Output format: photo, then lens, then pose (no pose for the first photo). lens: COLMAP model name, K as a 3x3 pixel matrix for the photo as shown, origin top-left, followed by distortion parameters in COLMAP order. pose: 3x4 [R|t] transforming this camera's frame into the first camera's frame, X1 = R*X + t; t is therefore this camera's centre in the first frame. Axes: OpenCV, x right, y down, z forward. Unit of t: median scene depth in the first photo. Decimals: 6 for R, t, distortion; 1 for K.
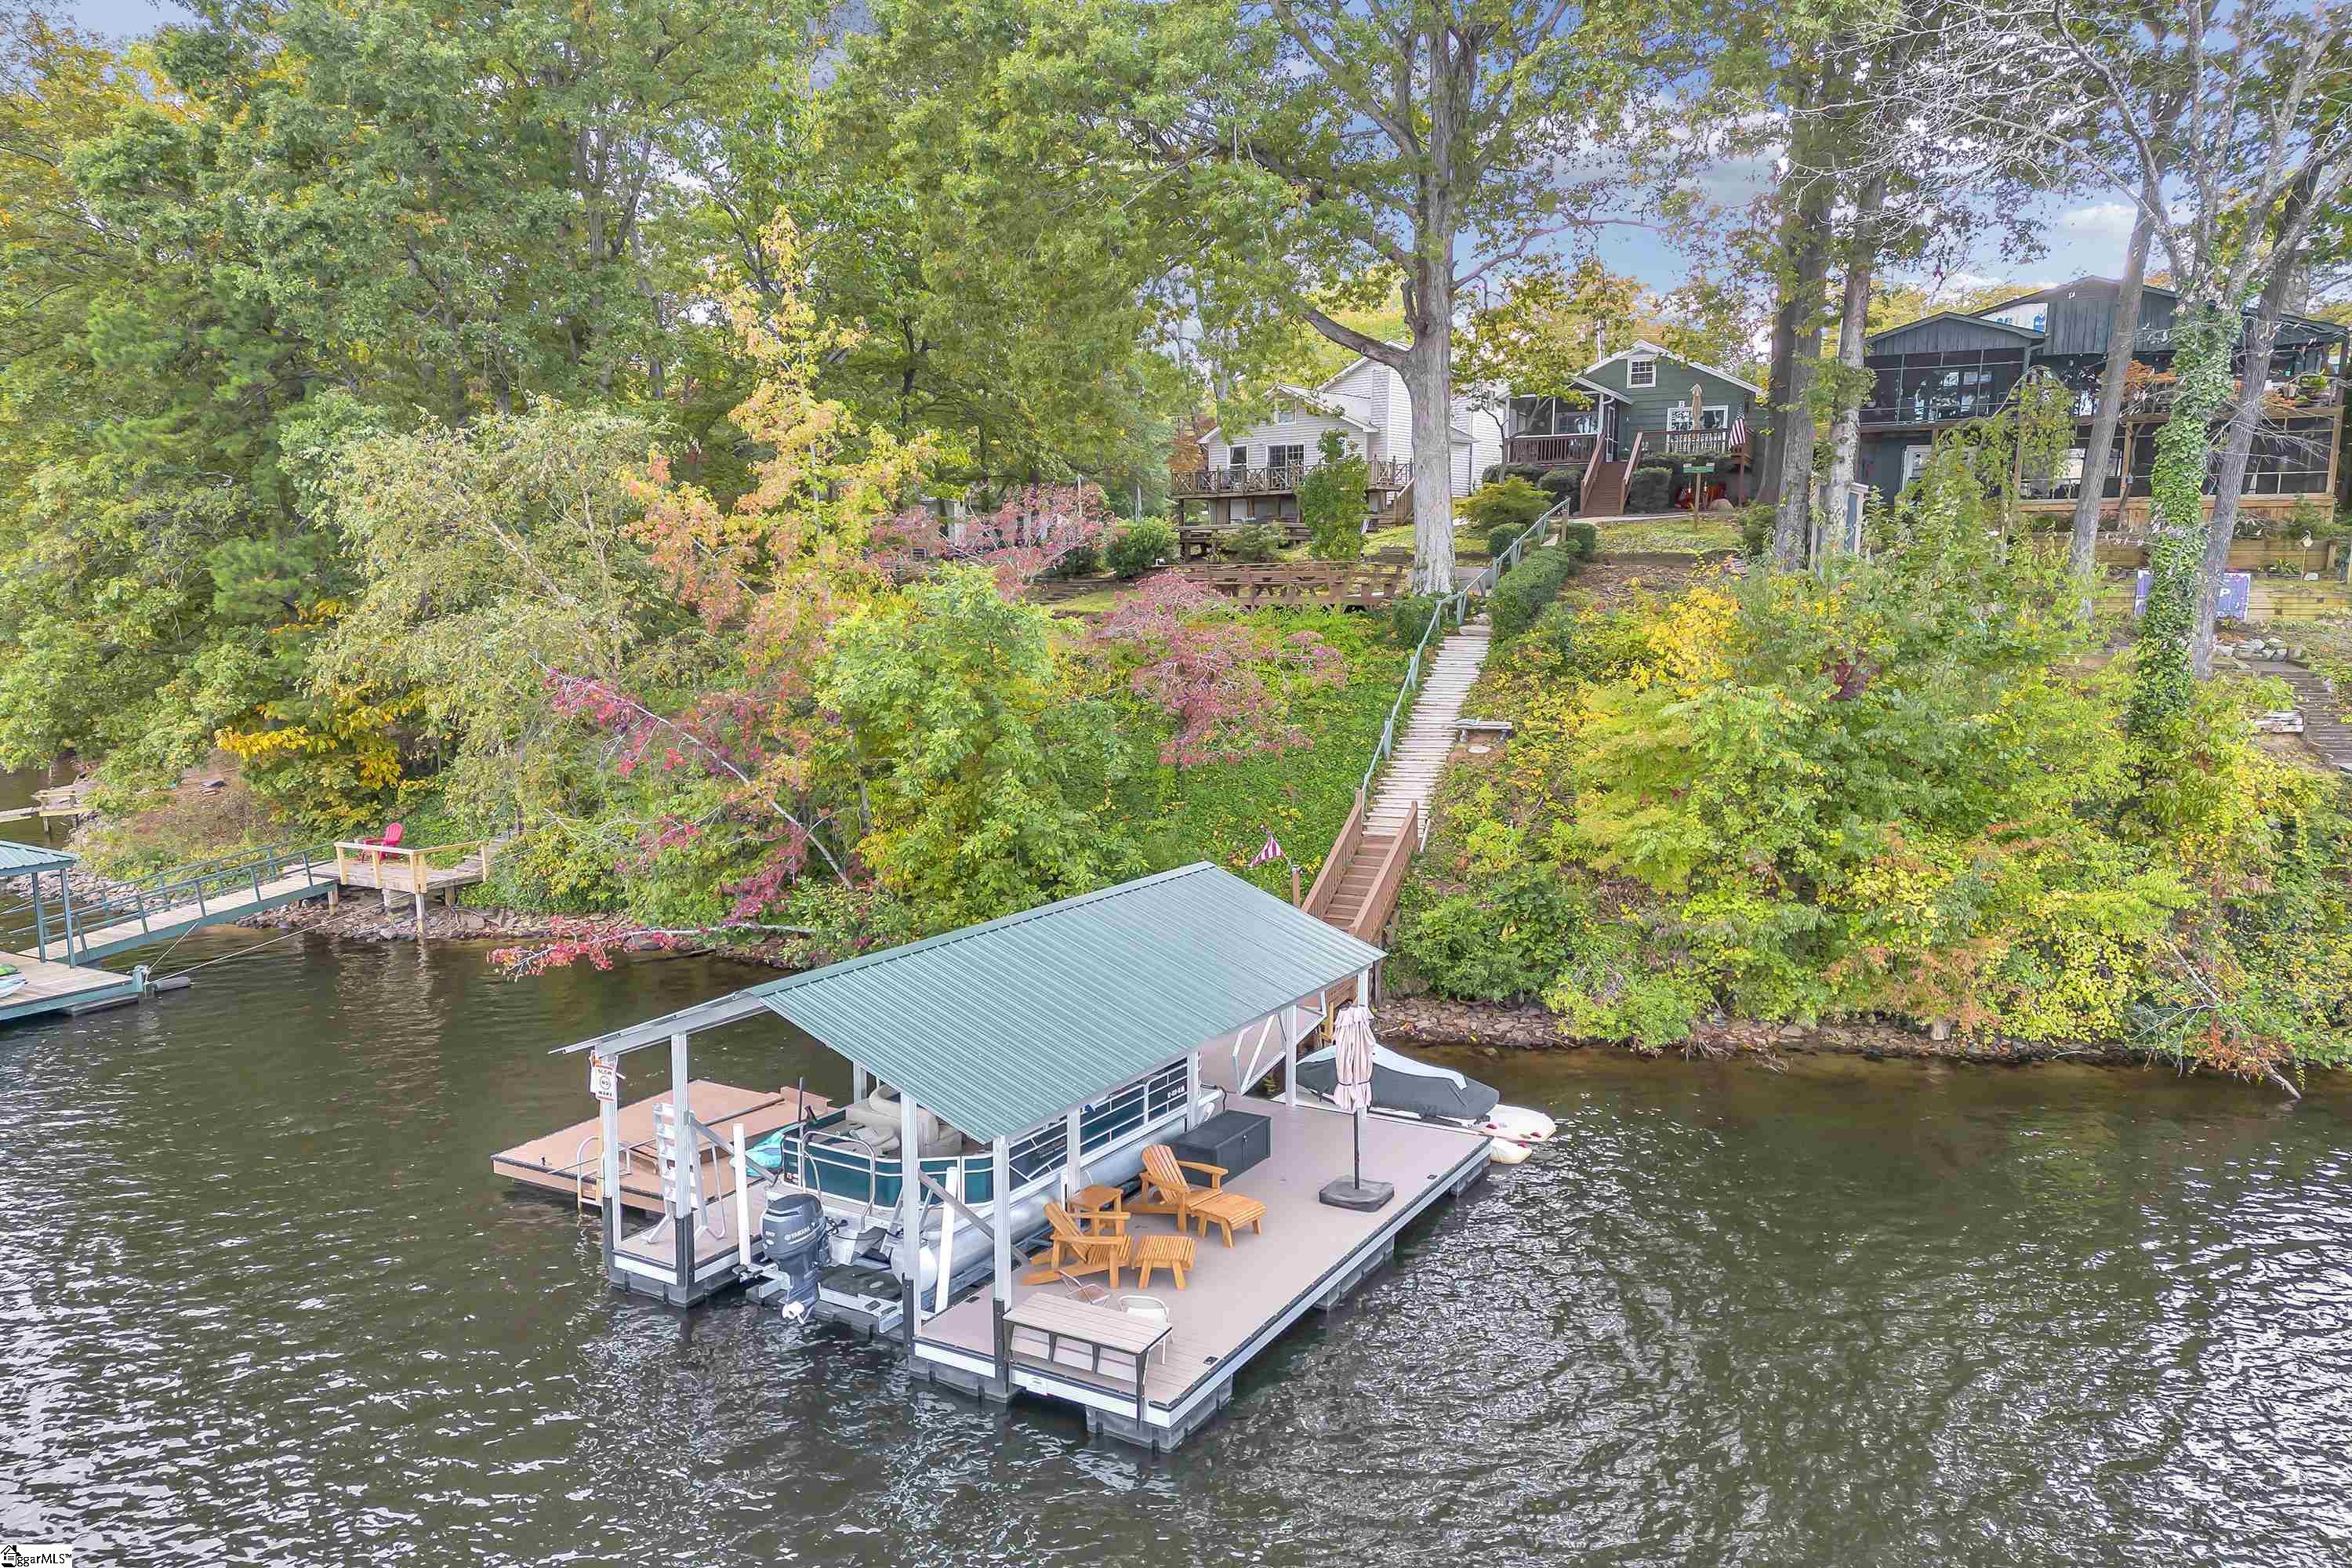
lens RADIAL K [[1653.8, 0, 1173.3], [0, 1653.8, 771.3], [0, 0, 1]] dist [0.035931, 0.000162]
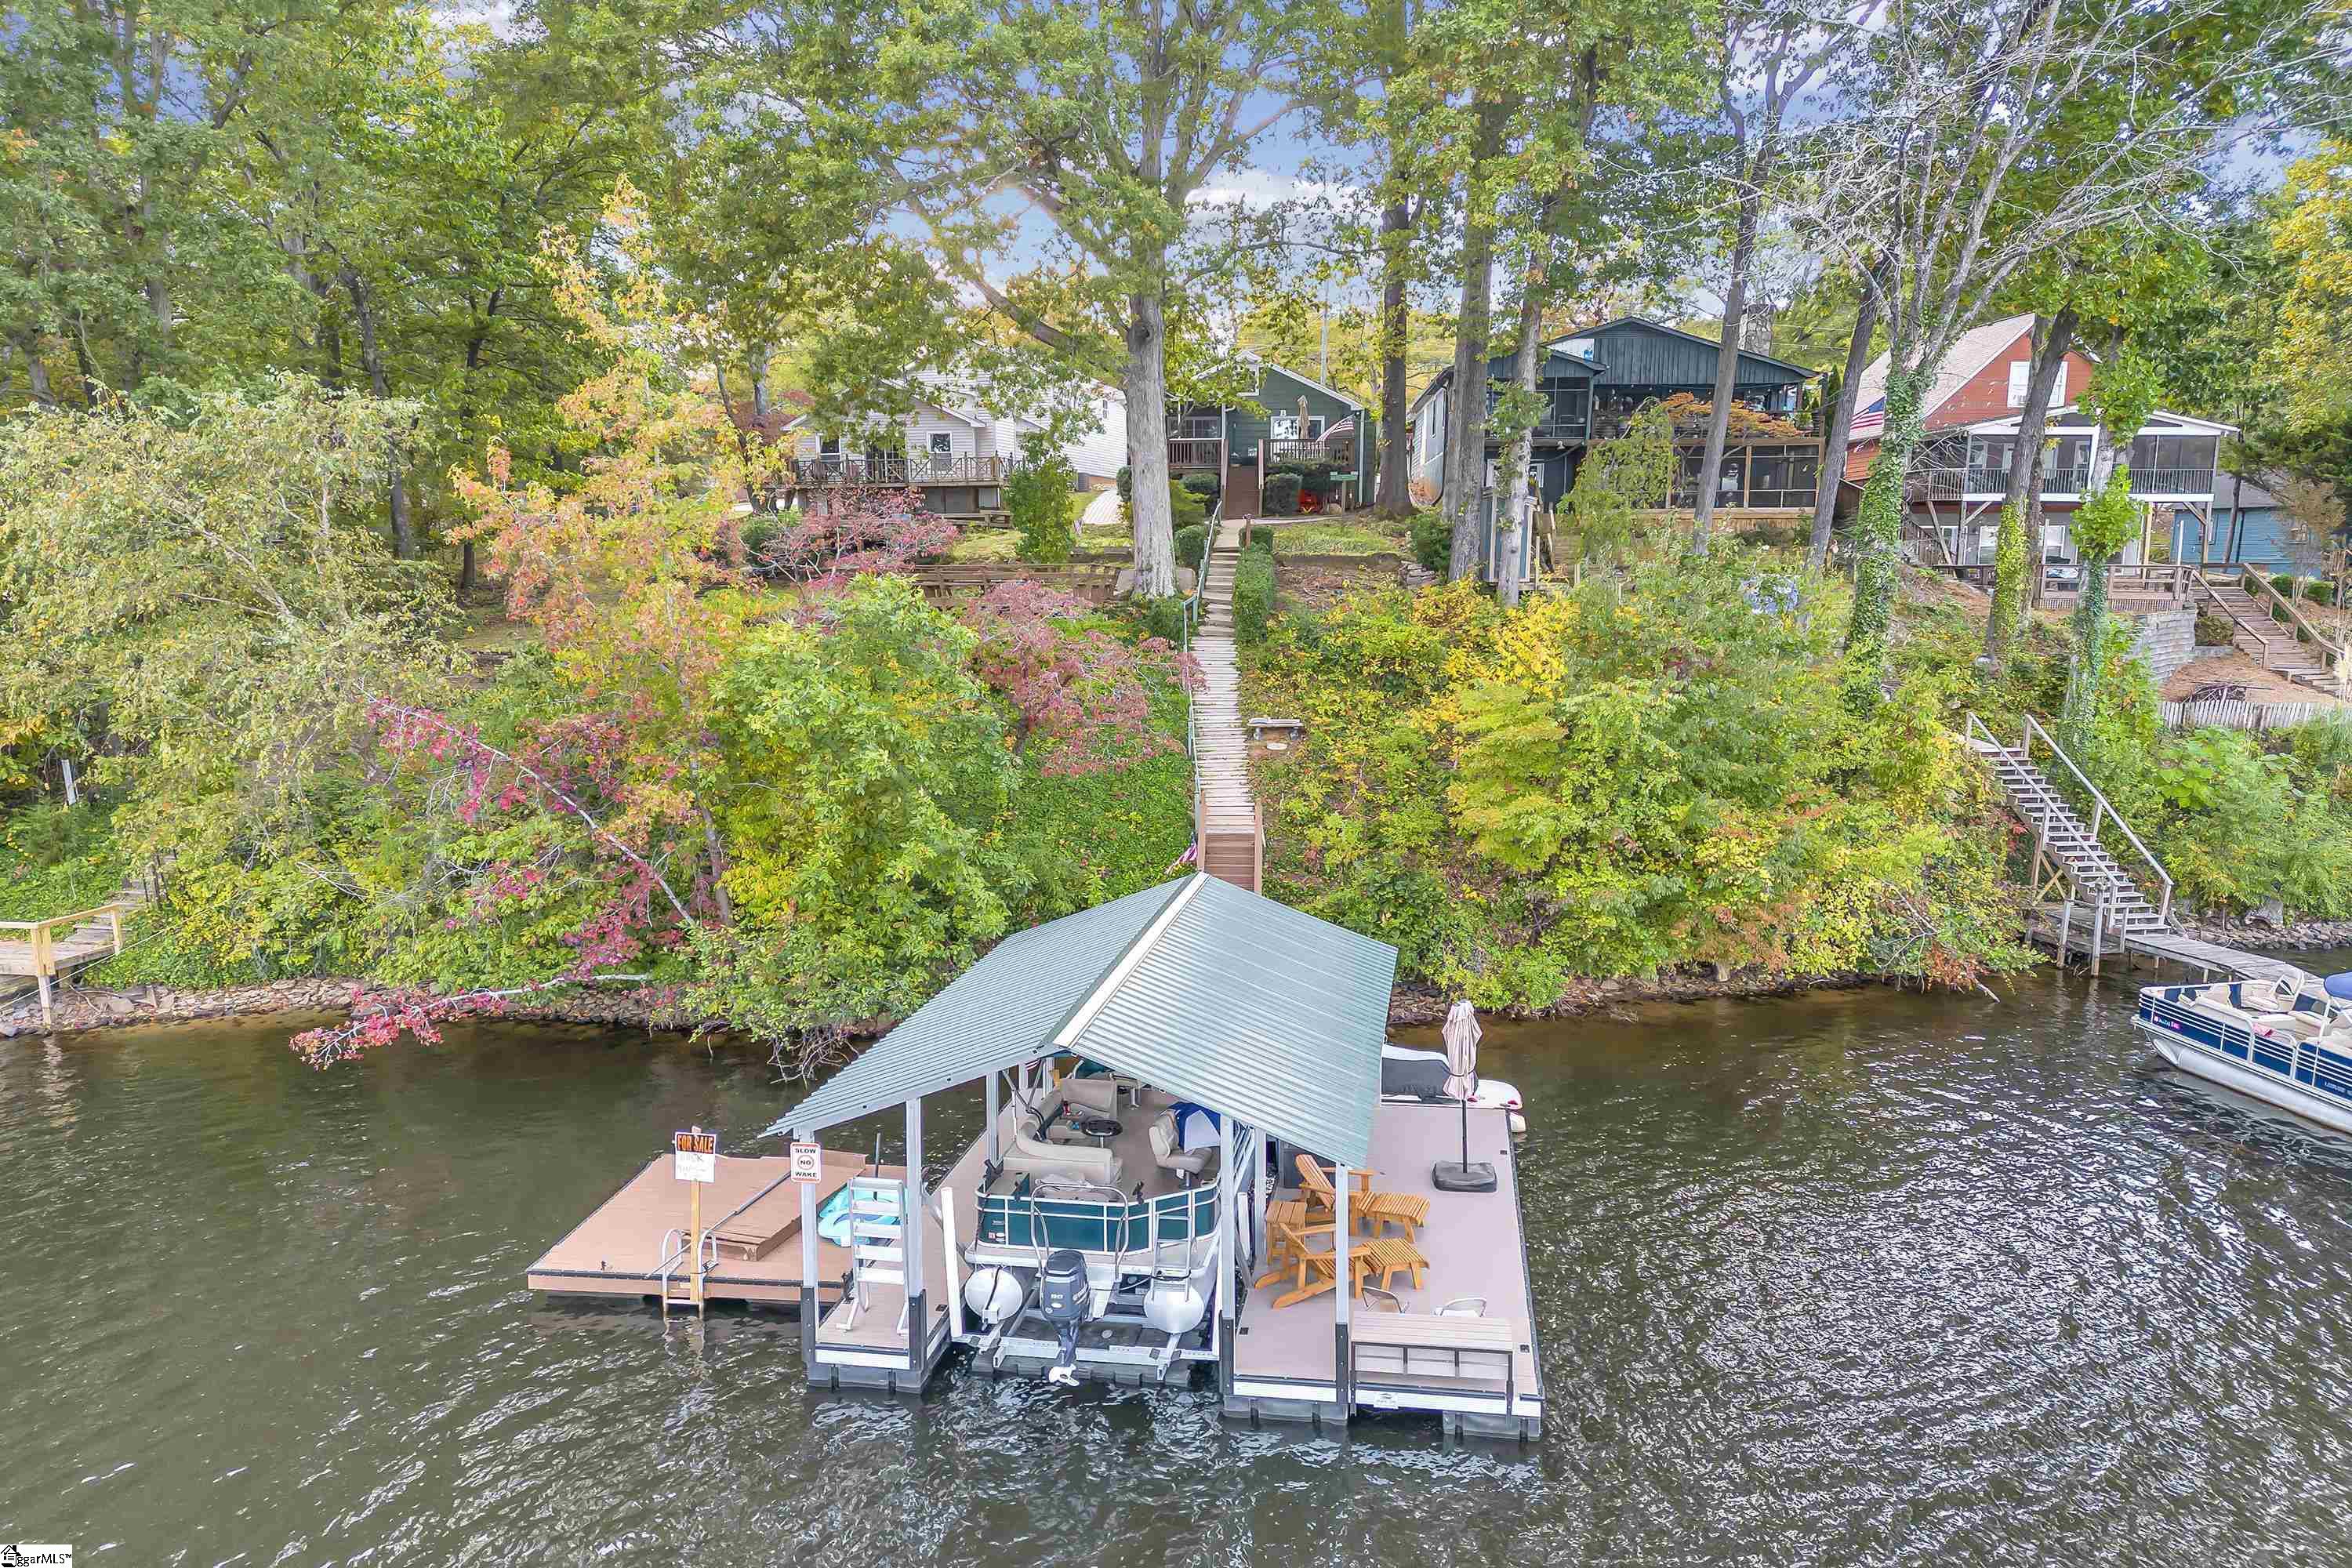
lens RADIAL K [[1651.3, 0, 1176.0], [0, 1651.3, 784.0], [0, 0, 1]] dist [0.032420, -0.004225]
pose [[0.931324, -0.049183, 0.360855, -0.326231], [0.043405, 0.998767, 0.024103, -0.022356], [-0.361596, -0.006785, 0.932310, 0.060551]]
